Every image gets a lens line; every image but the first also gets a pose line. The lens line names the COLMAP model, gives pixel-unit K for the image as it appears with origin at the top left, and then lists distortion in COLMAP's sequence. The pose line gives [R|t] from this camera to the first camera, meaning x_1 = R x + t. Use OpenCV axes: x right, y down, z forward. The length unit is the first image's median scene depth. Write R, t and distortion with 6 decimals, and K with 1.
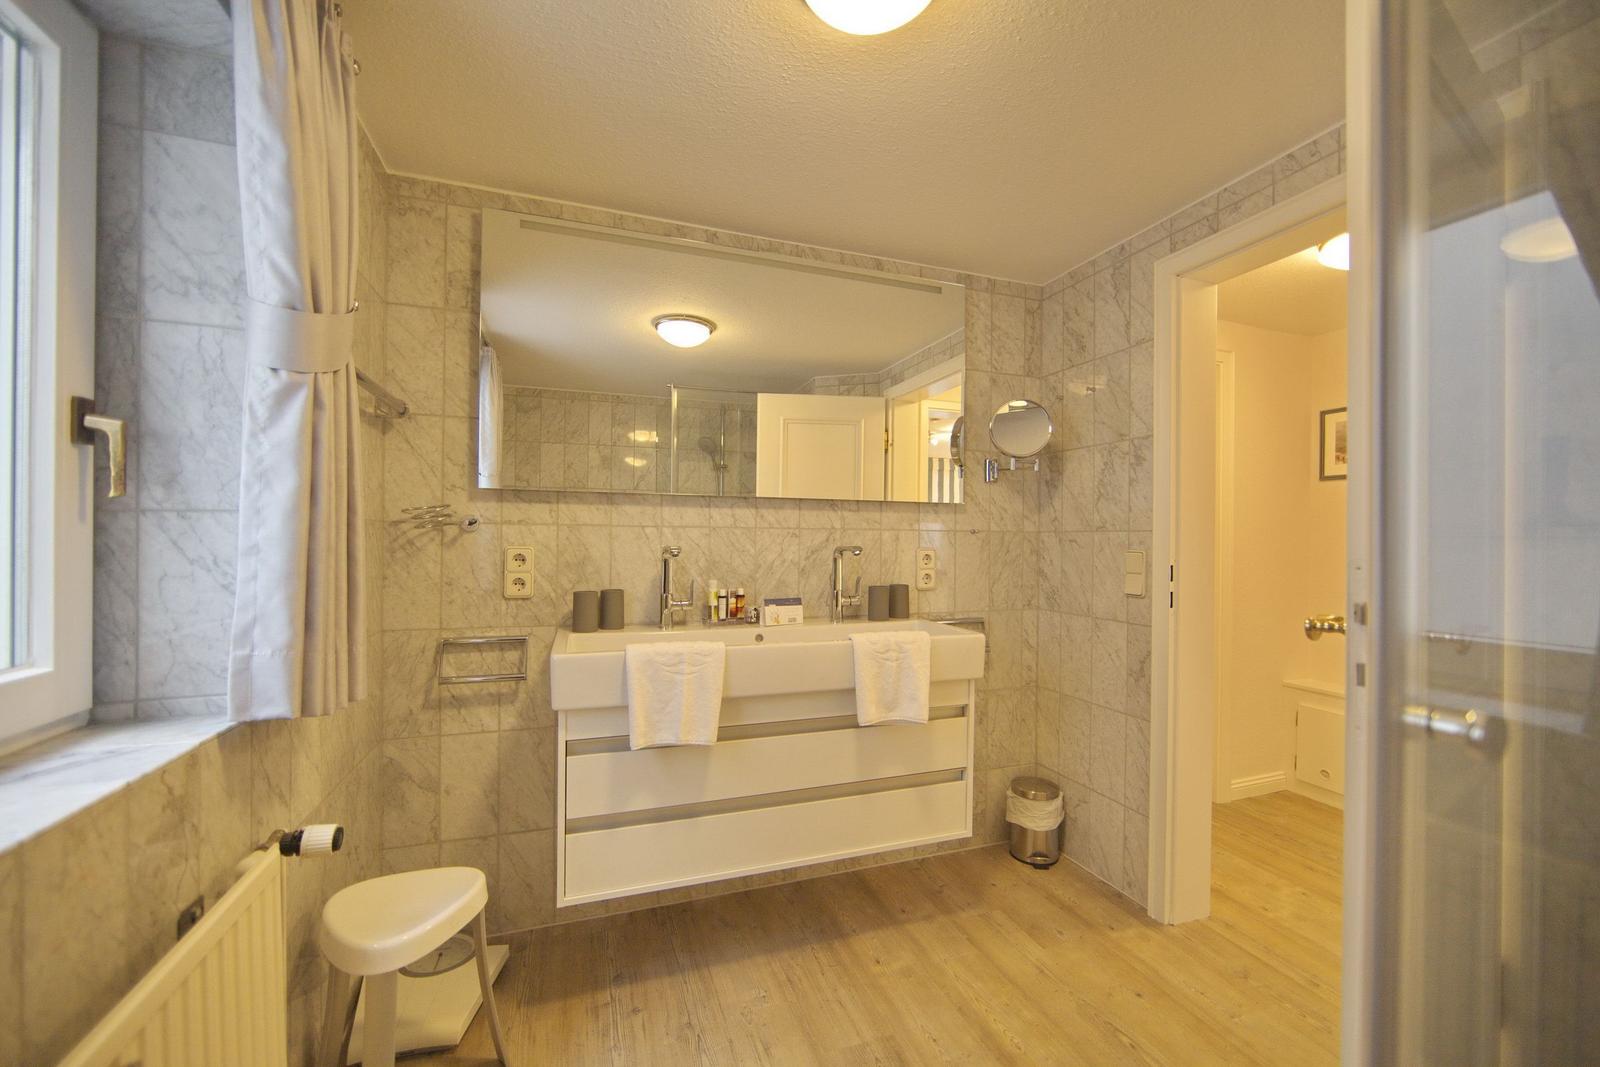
lens RADIAL K [[643.9, 0, 802.6], [0, 643.9, 540.4], [0, 0, 1]] dist [-0.009625, 0.000371]
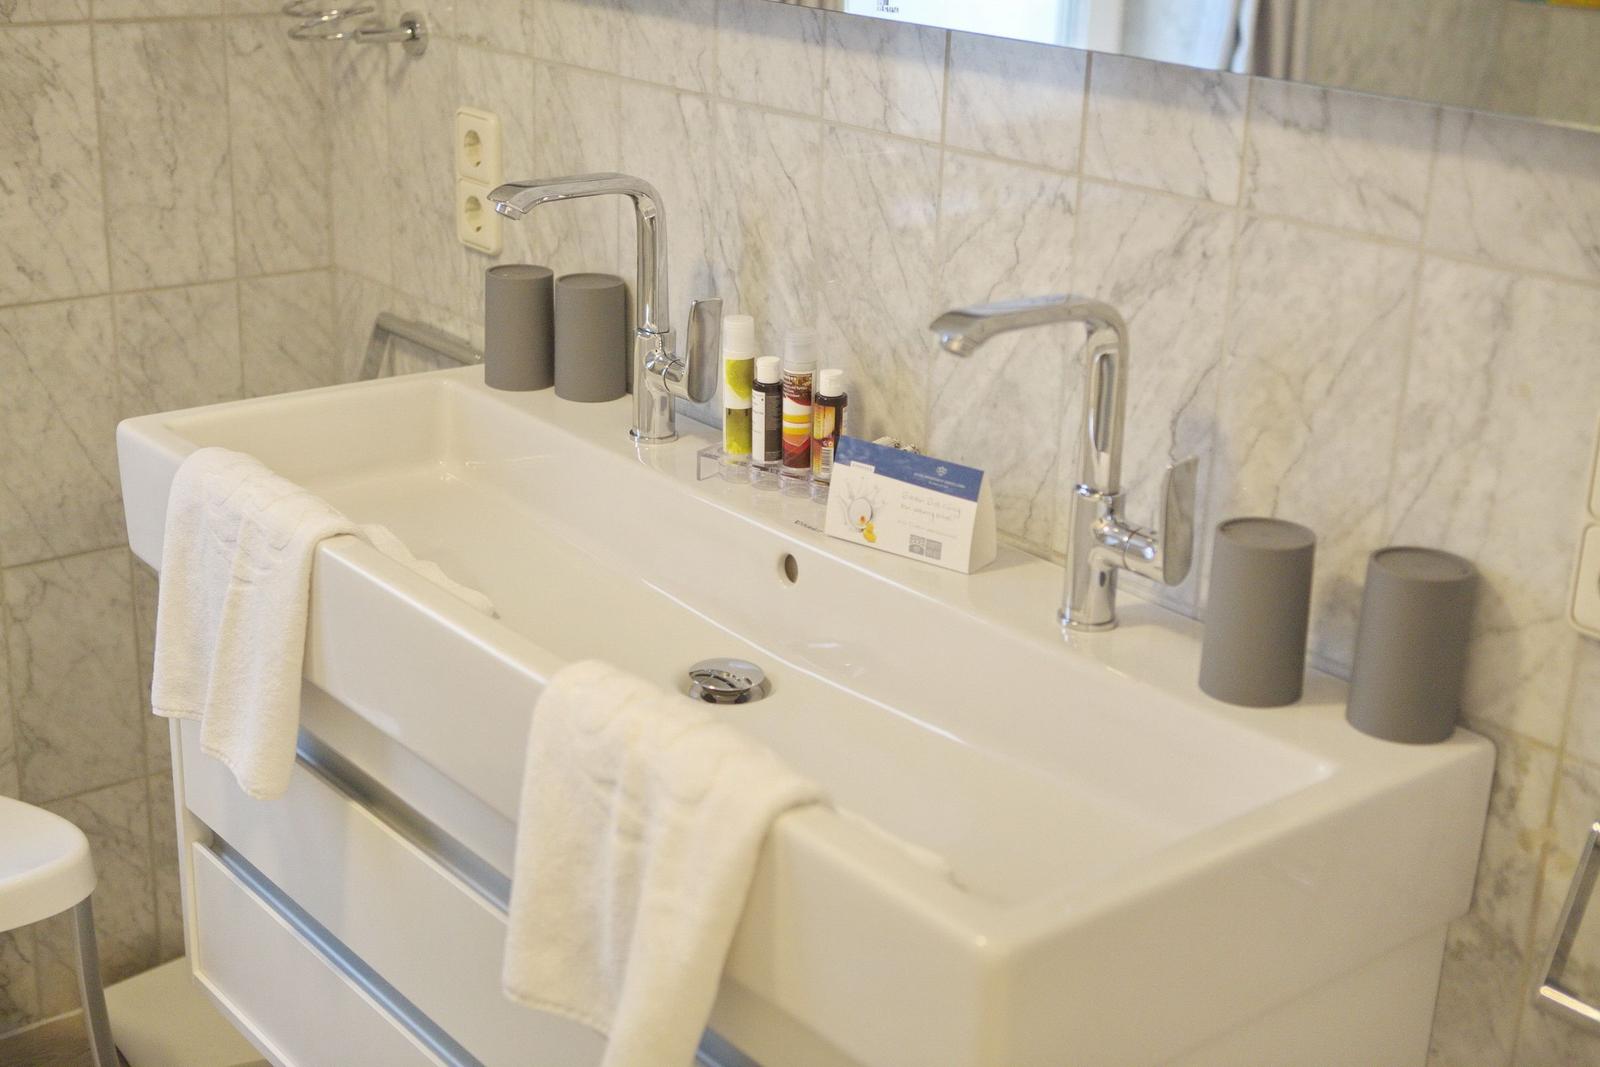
lens RADIAL K [[2223.9, 0, 800.0], [0, 2223.9, 533.5], [0, 0, 1]] dist [0.002595, 0.049291]
pose [[0.308868, 0.313880, -0.897820, 0.743873], [-0.021331, 0.946024, 0.323394, -0.158536], [0.950866, -0.080735, 0.298892, 0.708443]]
